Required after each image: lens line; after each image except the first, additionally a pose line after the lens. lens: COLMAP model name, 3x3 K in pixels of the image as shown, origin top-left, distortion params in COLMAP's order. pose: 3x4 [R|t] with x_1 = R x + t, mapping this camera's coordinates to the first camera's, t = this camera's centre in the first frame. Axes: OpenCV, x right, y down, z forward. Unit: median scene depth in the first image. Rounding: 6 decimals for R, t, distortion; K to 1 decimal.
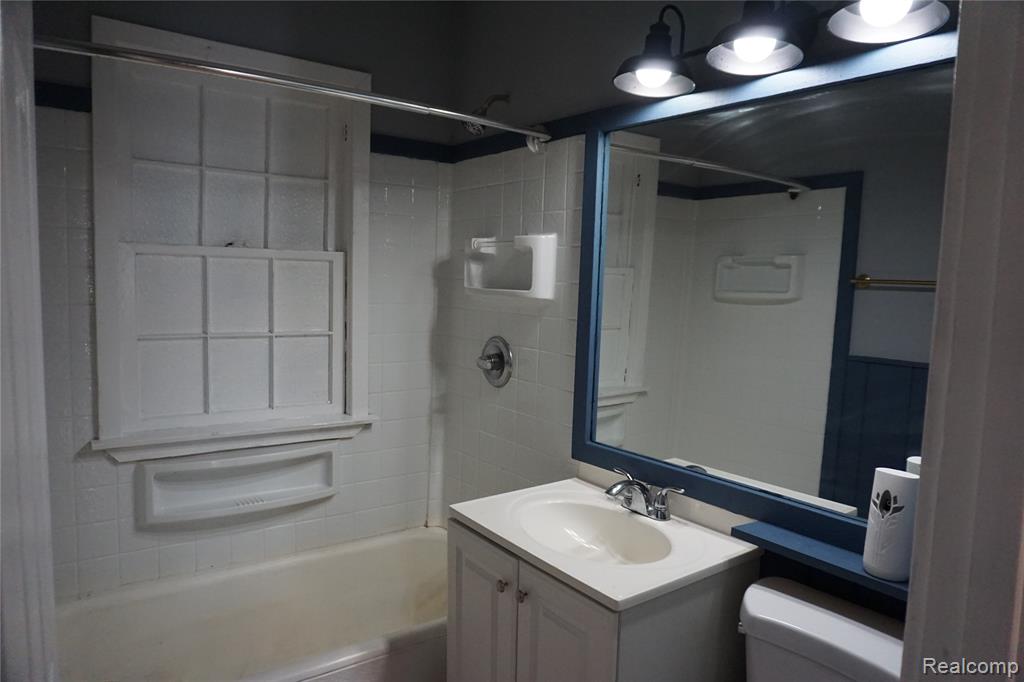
lens RADIAL K [[685.7, 0, 509.8], [0, 685.7, 344.5], [0, 0, 1]] dist [-0.052202, 0.032330]
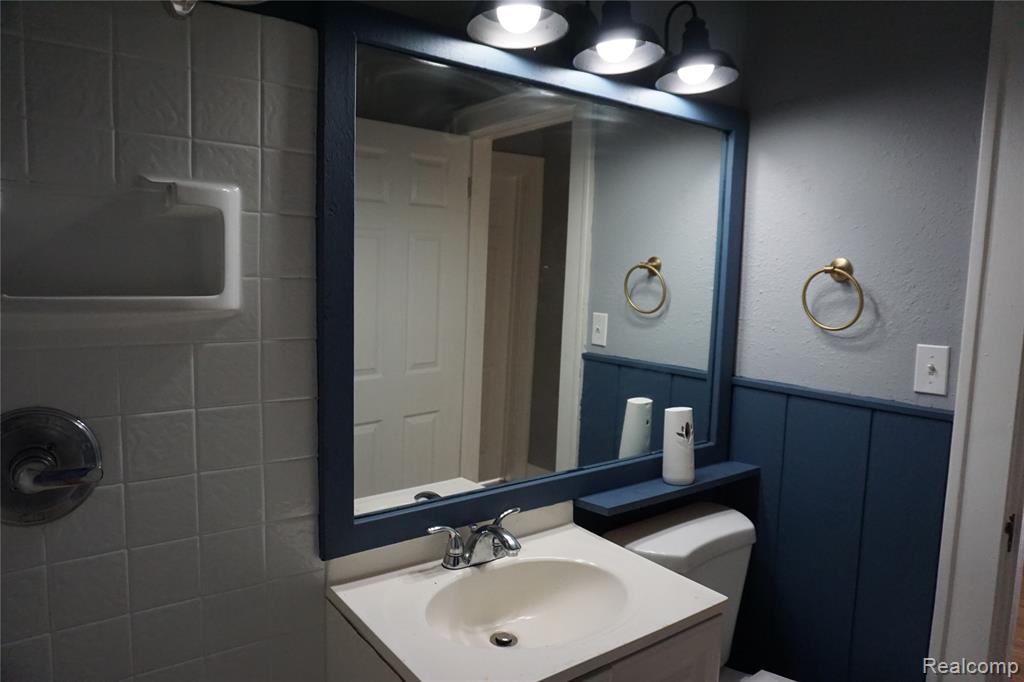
lens RADIAL K [[685.7, 0, 510.4], [0, 685.7, 333.7], [0, 0, 1]] dist [-0.052202, 0.032330]
pose [[0.010886, -0.145167, 0.989347, -0.551515], [0.067122, 0.987280, 0.144125, -0.129034], [-0.997685, 0.064838, 0.020492, 0.911517]]
